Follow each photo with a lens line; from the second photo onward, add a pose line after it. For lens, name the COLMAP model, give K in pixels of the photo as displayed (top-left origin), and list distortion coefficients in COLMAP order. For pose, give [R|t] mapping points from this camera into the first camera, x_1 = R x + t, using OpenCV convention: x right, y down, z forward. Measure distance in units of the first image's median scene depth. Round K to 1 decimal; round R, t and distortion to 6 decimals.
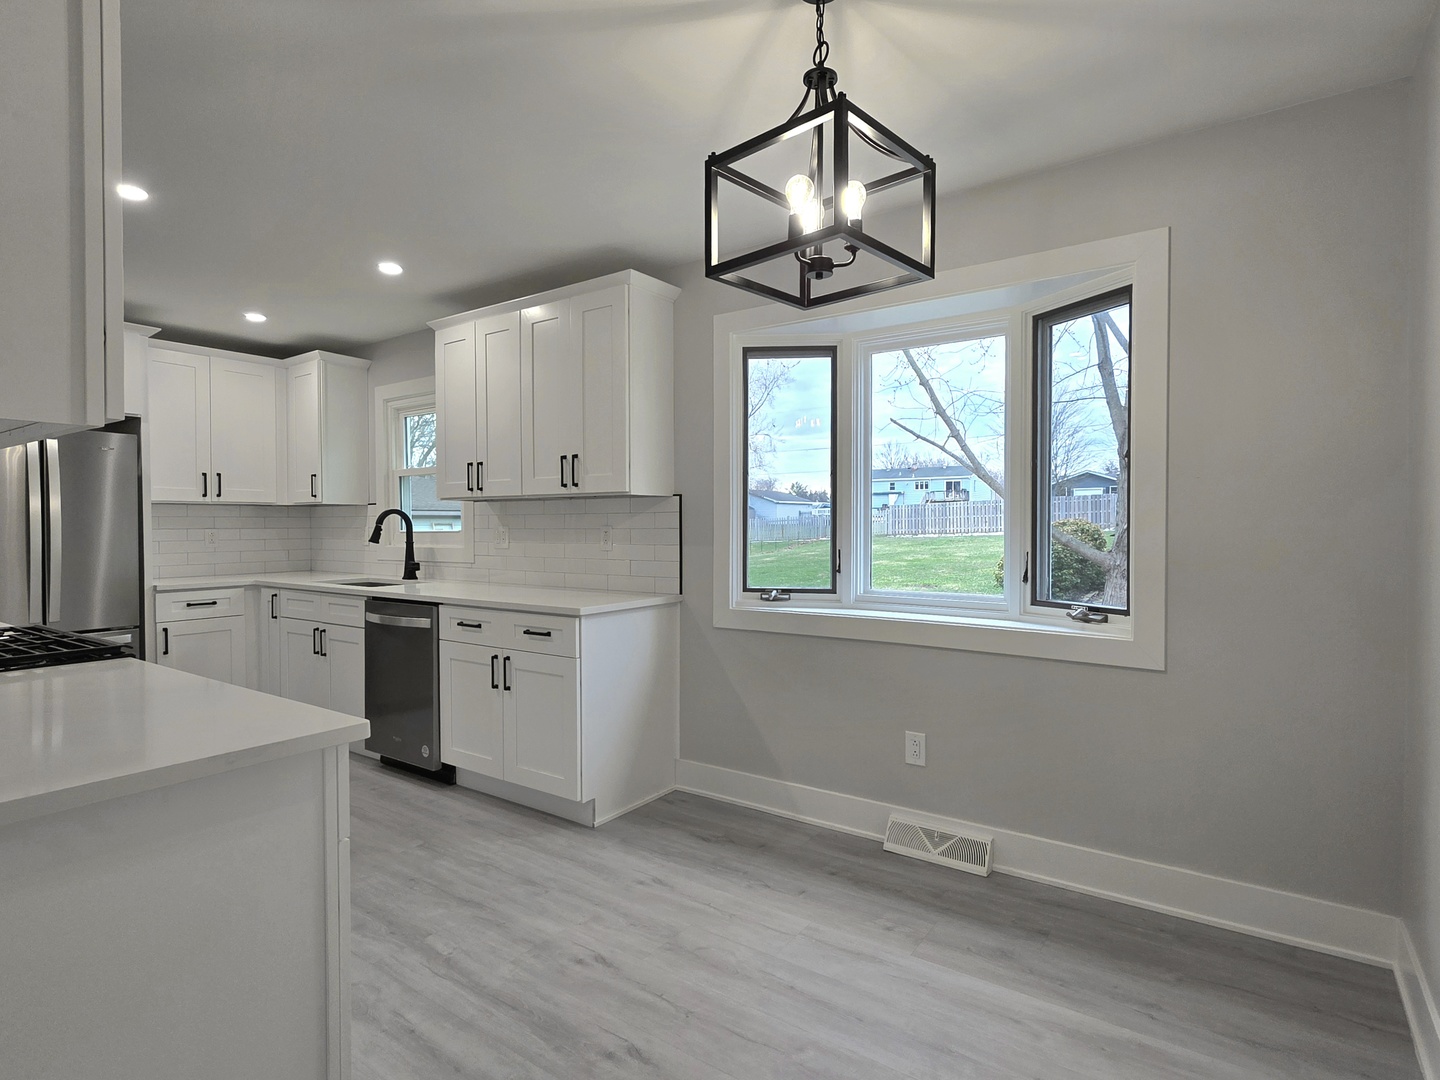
lens RADIAL K [[748.1, 0, 727.2], [0, 748.1, 537.2], [0, 0, 1]] dist [-0.000429, 0.003490]
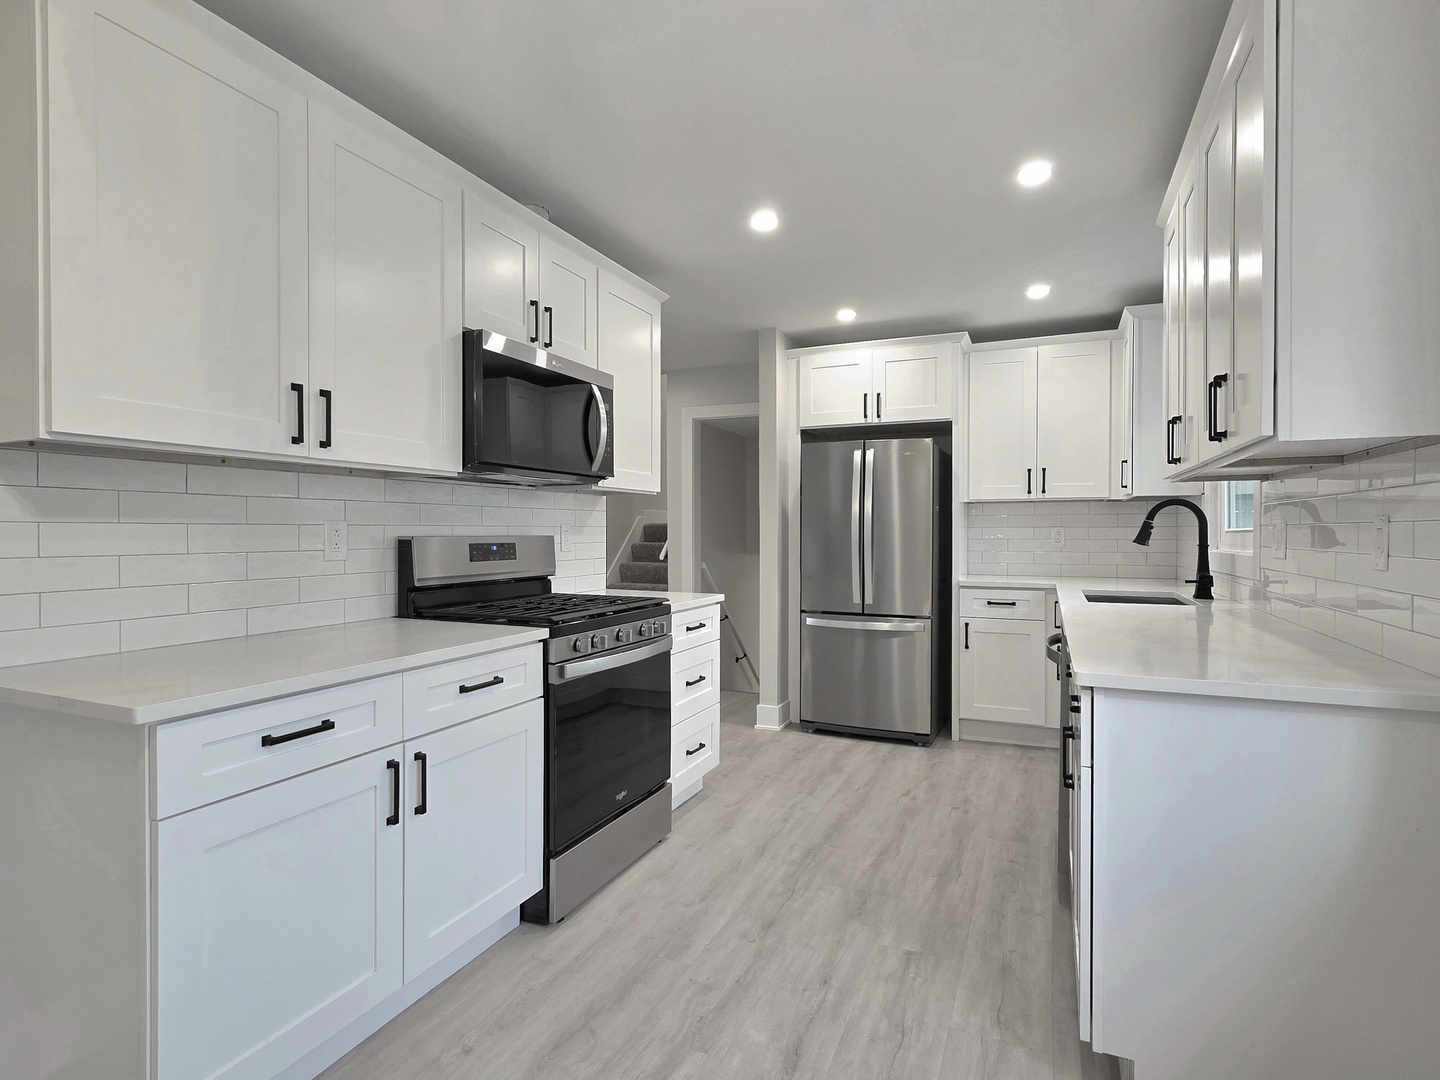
lens RADIAL K [[748.1, 0, 722.9], [0, 748.1, 541.3], [0, 0, 1]] dist [-0.000429, 0.003490]
pose [[0.199391, 0.017227, -0.979769, 0.184024], [-0.016611, 0.999761, 0.014199, 0.000378], [0.979779, 0.013444, 0.199629, 0.460169]]
